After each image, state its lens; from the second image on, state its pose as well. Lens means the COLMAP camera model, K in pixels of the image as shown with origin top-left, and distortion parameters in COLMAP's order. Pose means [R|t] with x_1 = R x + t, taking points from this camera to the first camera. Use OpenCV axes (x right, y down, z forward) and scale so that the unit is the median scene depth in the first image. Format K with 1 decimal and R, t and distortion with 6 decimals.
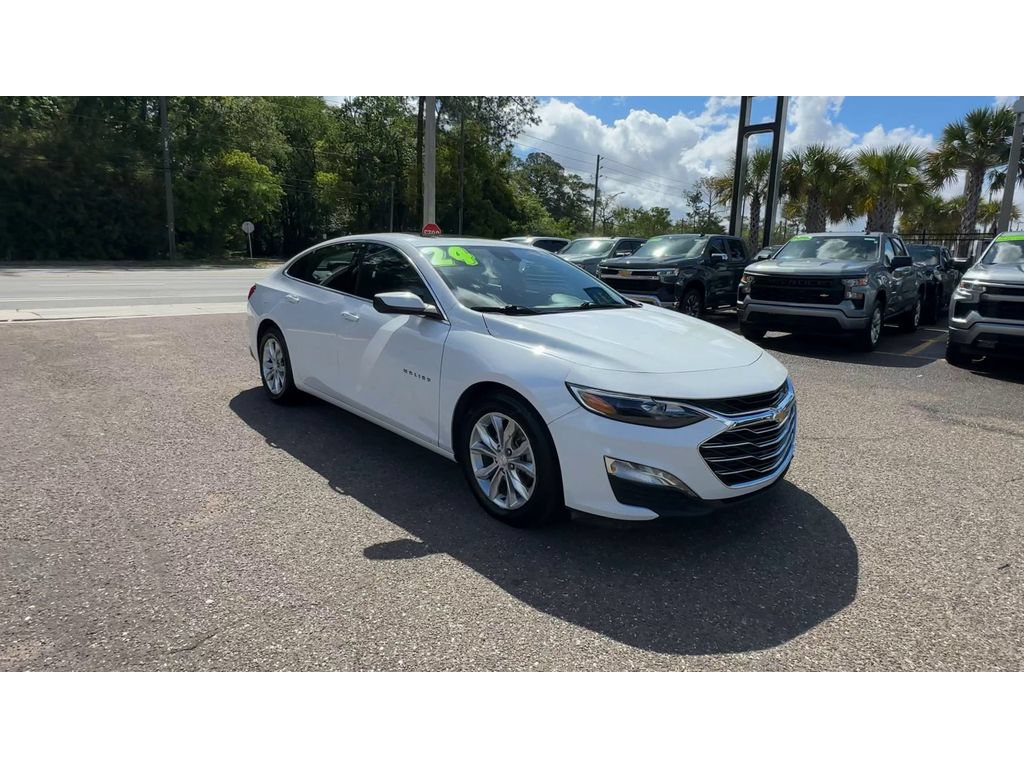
lens RADIAL K [[579.6, 0, 536.7], [0, 579.6, 342.5], [0, 0, 1]] dist [0.000719, 0.002452]
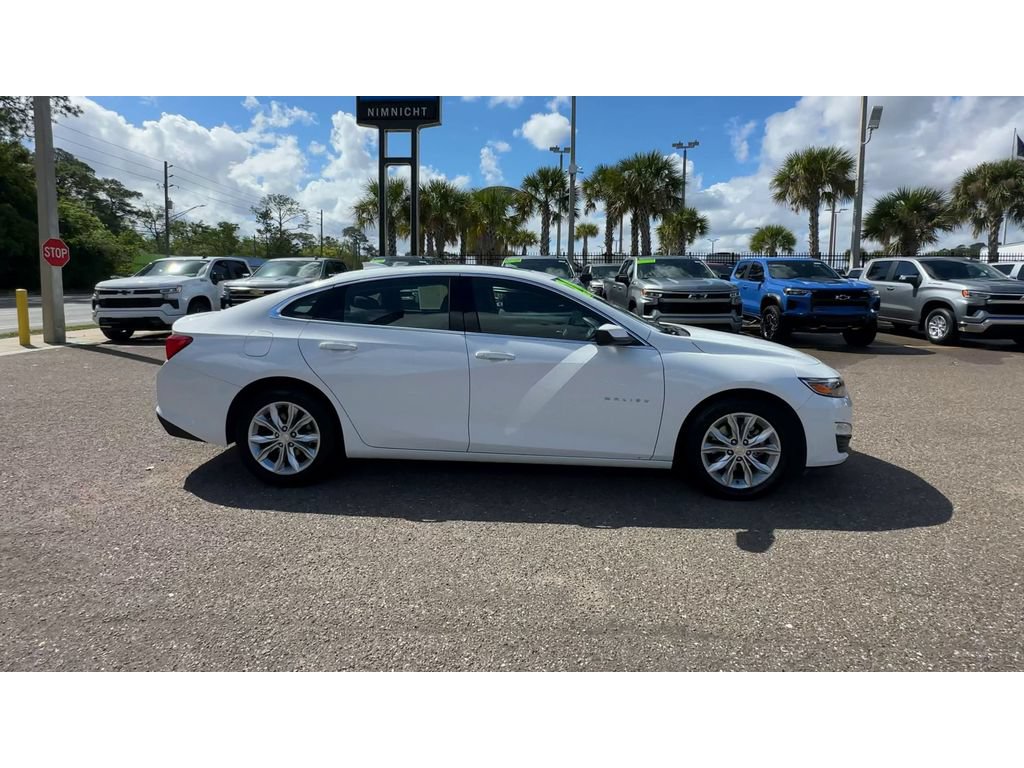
lens RADIAL K [[562.7, 0, 508.2], [0, 562.7, 331.6], [0, 0, 1]] dist [-0.003708, -0.000699]
pose [[0.730502, -0.087892, 0.677230, -0.215079], [0.114857, 0.993369, 0.005030, -0.020254], [-0.673182, 0.074111, 0.735754, 0.074753]]
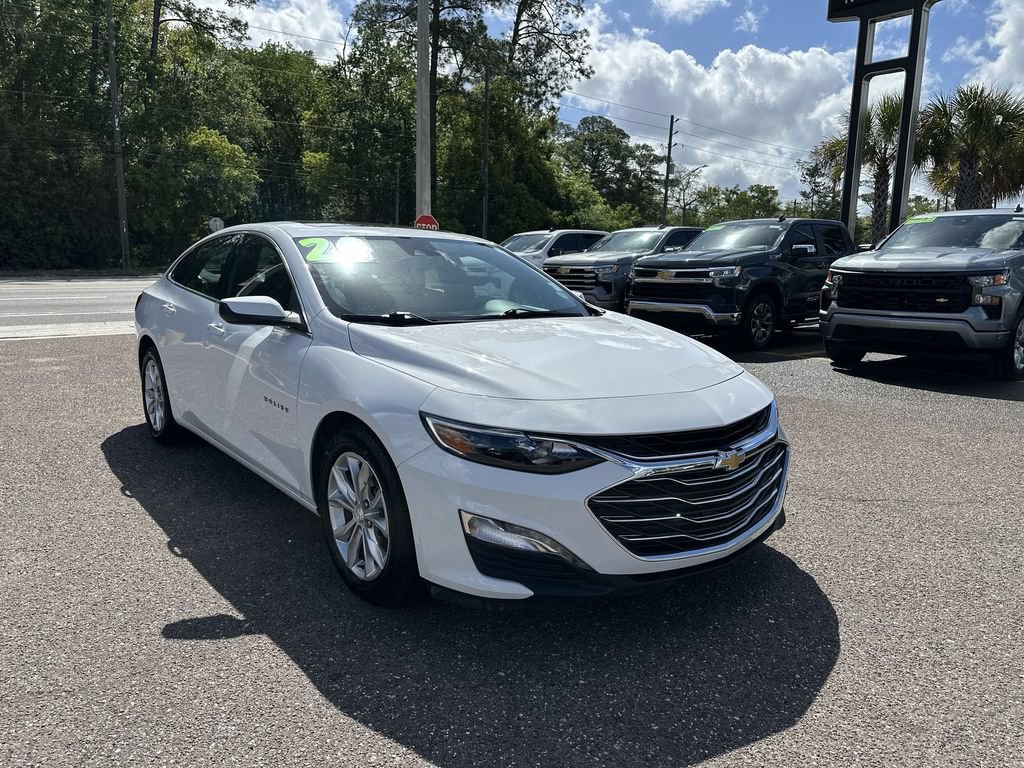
lens RADIAL K [[762.9, 0, 512.0], [0, 762.9, 384.0], [0, 0, 1]] dist [0.084159, -0.121036]
pose [[0.992679, 0.002319, -0.120761, 0.045710], [-0.000551, 0.999892, 0.014673, 0.002978], [0.120782, -0.014499, 0.992573, 0.005770]]
